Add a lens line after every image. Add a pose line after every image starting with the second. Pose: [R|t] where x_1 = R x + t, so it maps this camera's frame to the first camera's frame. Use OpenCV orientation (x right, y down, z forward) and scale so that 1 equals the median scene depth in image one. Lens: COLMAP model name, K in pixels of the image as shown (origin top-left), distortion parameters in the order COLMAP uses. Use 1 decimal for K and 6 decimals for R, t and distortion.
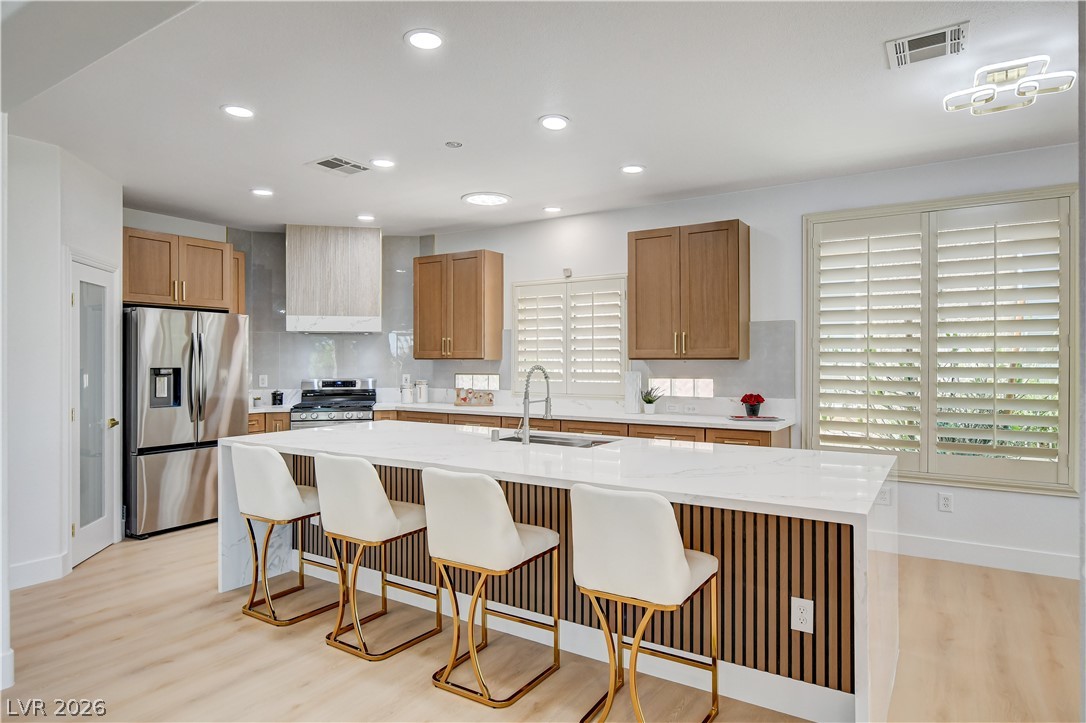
lens RADIAL K [[627.5, 0, 544.2], [0, 627.5, 360.2], [0, 0, 1]] dist [-0.009220, 0.002972]
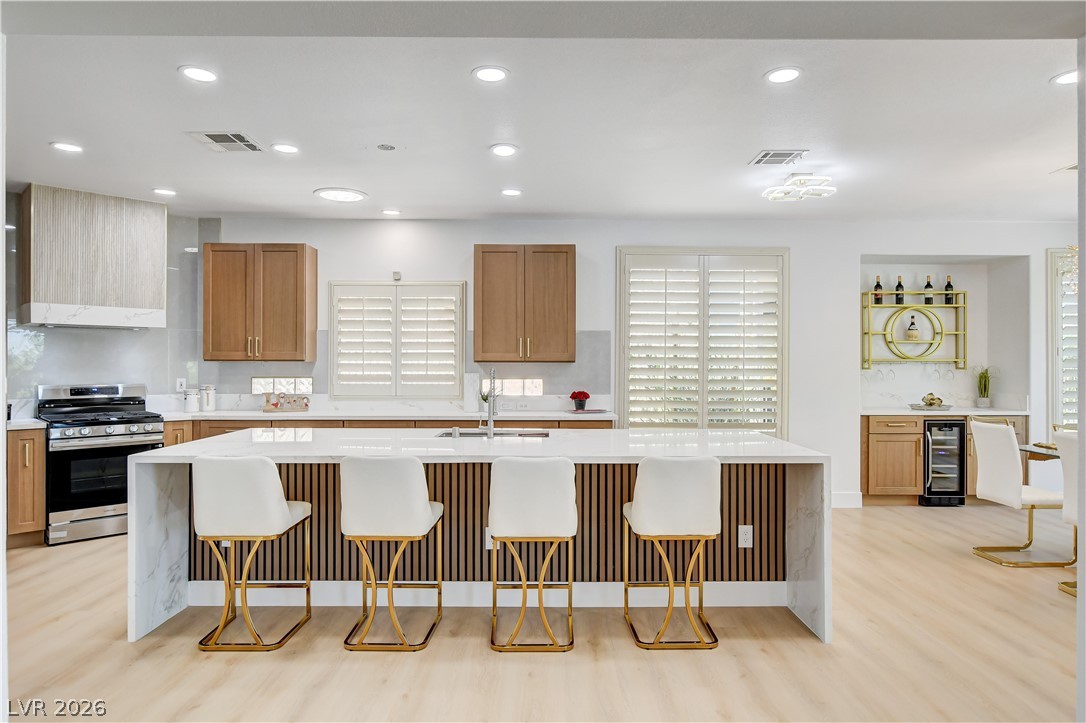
lens RADIAL K [[655.6, 0, 546.3], [0, 655.6, 363.7], [0, 0, 1]] dist [-0.001843, 0.002428]
pose [[0.838841, 0.002846, 0.544370, -0.379435], [-0.003235, 0.999995, -0.000243, 0.001697], [-0.544367, -0.001557, 0.838845, -0.016538]]
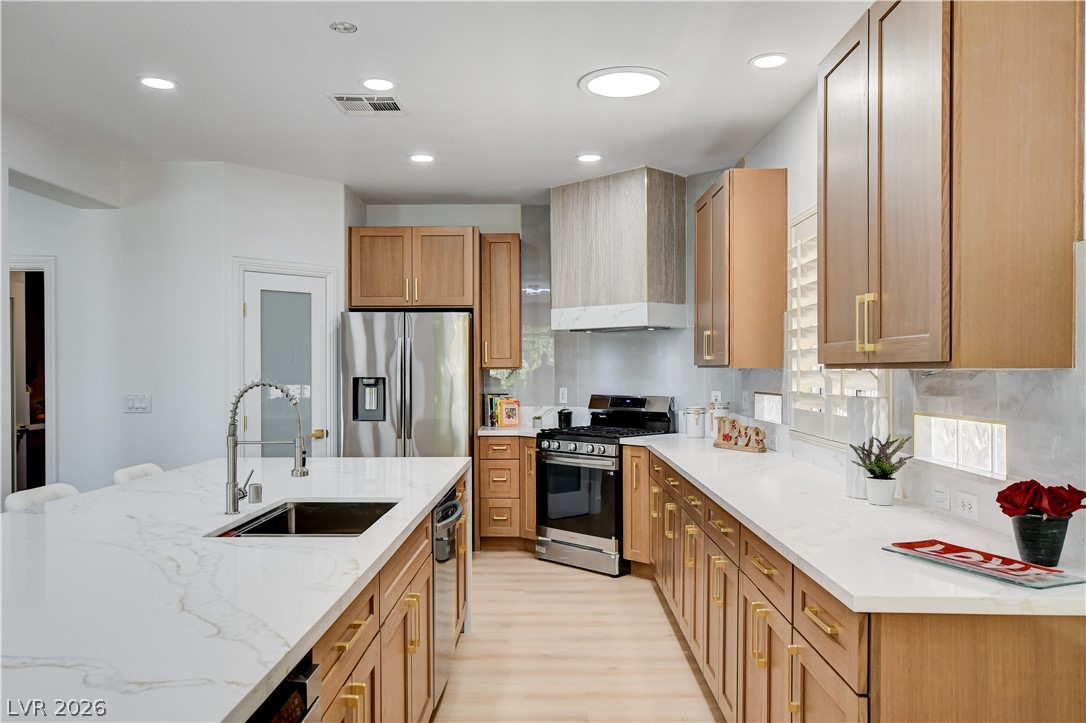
lens RADIAL K [[826.3, 0, 540.2], [0, 826.3, 366.5], [0, 0, 1]] dist [-0.004299, 0.000578]
pose [[0.534928, -0.002926, -0.844892, 0.498980], [0.001516, 0.999996, -0.002503, -0.000339], [0.844896, 0.000058, 0.534931, 0.544006]]
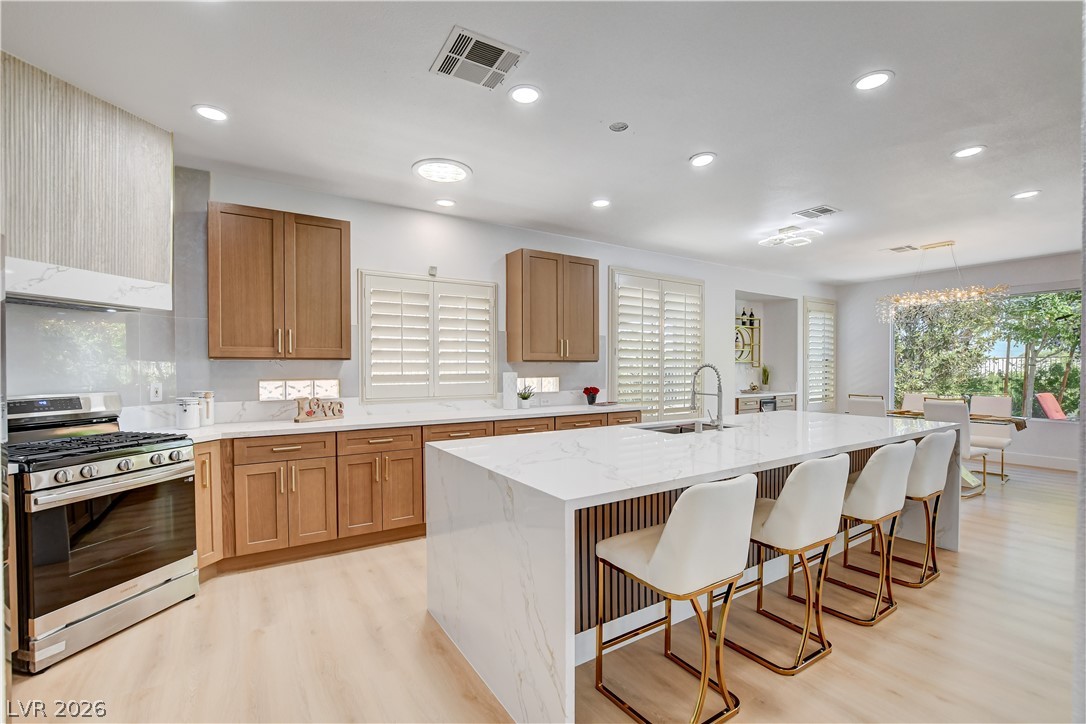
lens RADIAL K [[483.6, 0, 549.9], [0, 483.6, 371.9], [0, 0, 1]] dist [-0.014739, 0.001315]
pose [[0.408927, -0.007526, 0.912536, -0.642686], [0.001332, 0.999970, 0.007650, 0.011420], [-0.912566, -0.001912, 0.408925, 0.603521]]
